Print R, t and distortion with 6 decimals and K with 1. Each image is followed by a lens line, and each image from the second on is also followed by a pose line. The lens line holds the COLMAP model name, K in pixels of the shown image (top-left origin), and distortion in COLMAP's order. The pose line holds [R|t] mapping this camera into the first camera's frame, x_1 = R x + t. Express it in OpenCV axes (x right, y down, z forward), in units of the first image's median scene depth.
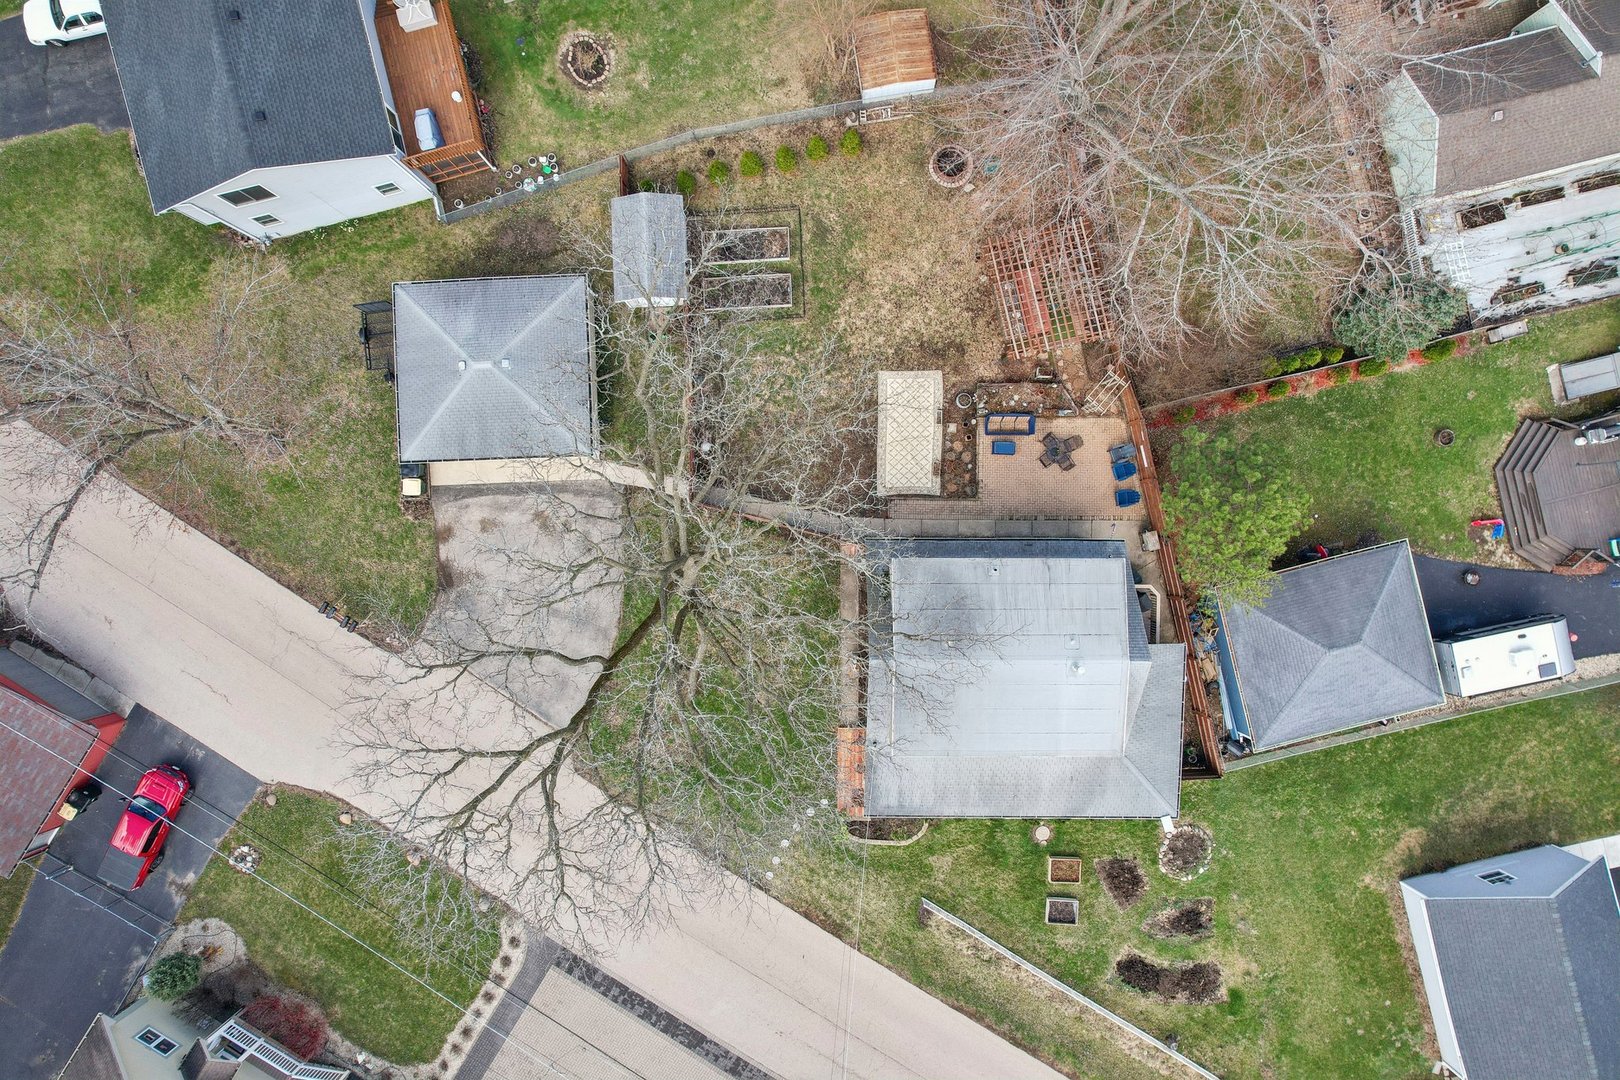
lens RADIAL K [[1036.4, 0, 810.0], [0, 1036.4, 539.0], [0, 0, 1]] dist [-0.036867, 0.000431]
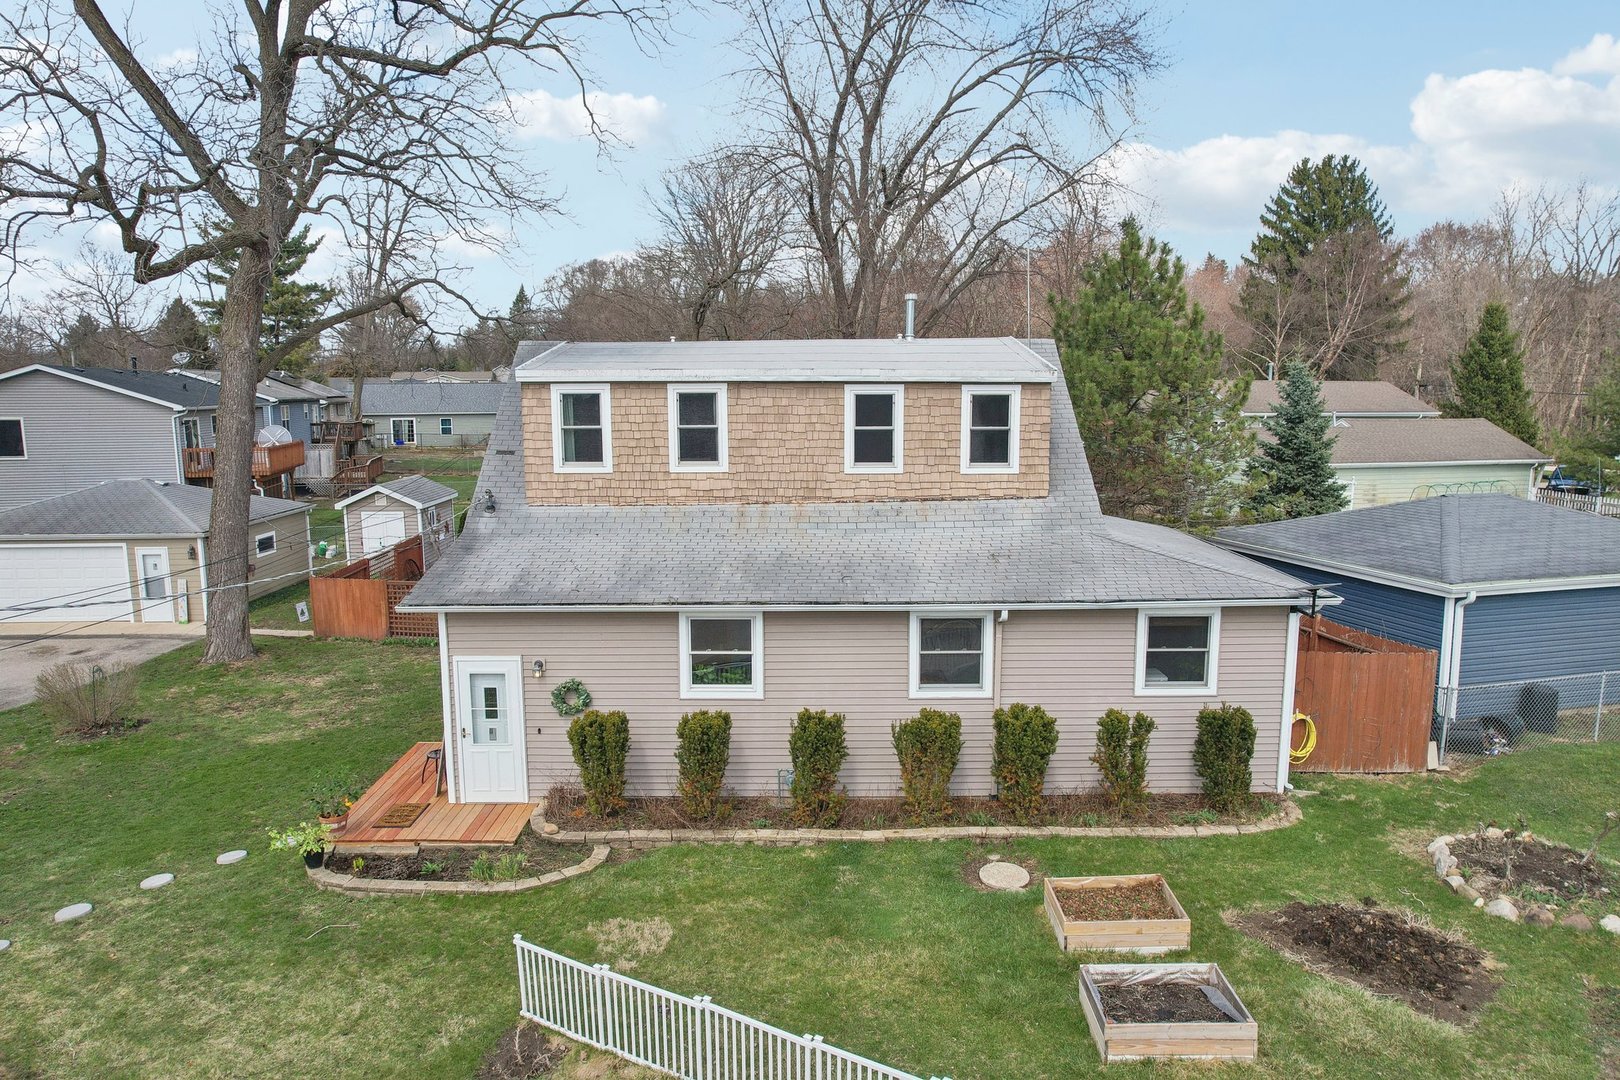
lens RADIAL K [[1036.4, 0, 815.7], [0, 1036.4, 544.7], [0, 0, 1]] dist [-0.036867, 0.000431]
pose [[0.999946, -0.002364, 0.010072, 0.171066], [0.010281, 0.118140, -0.992944, 0.557350], [0.001158, 0.992994, 0.118158, 0.877017]]
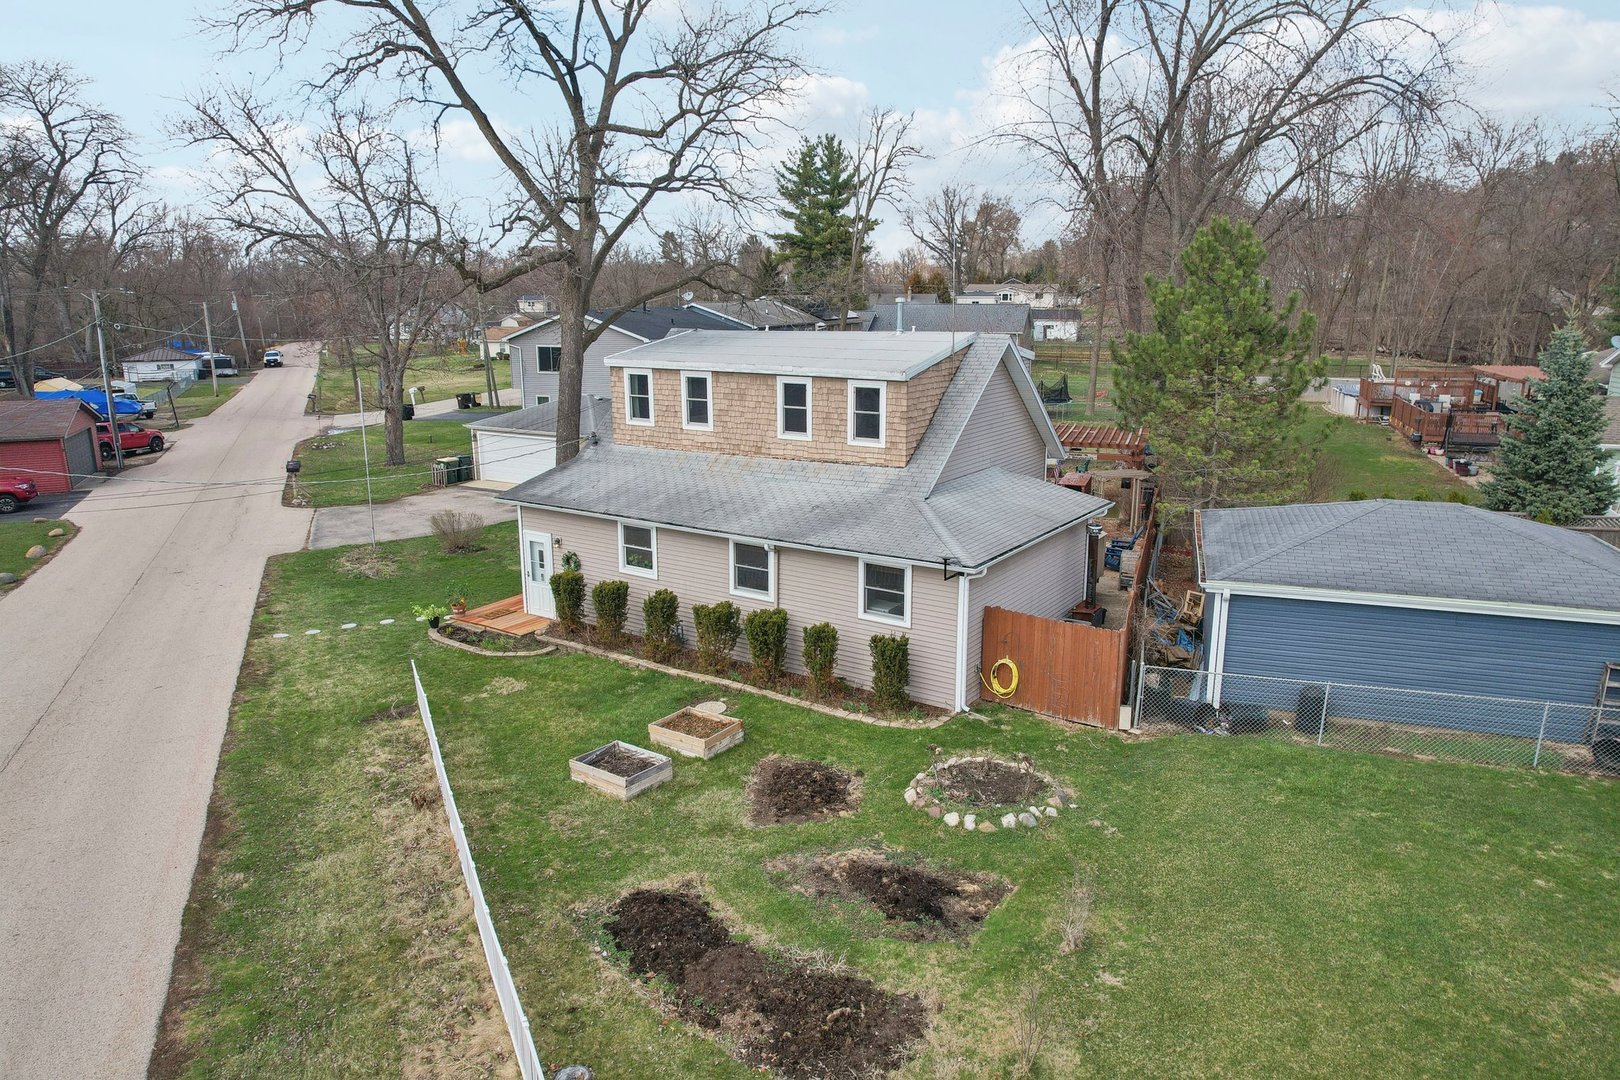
lens RADIAL K [[1036.4, 0, 809.2], [0, 1036.4, 540.5], [0, 0, 1]] dist [-0.036867, 0.000431]
pose [[0.835014, 0.126191, -0.535563, 0.493832], [-0.550069, 0.167961, -0.818054, 0.618525], [-0.013277, 0.977683, 0.209664, 0.834838]]
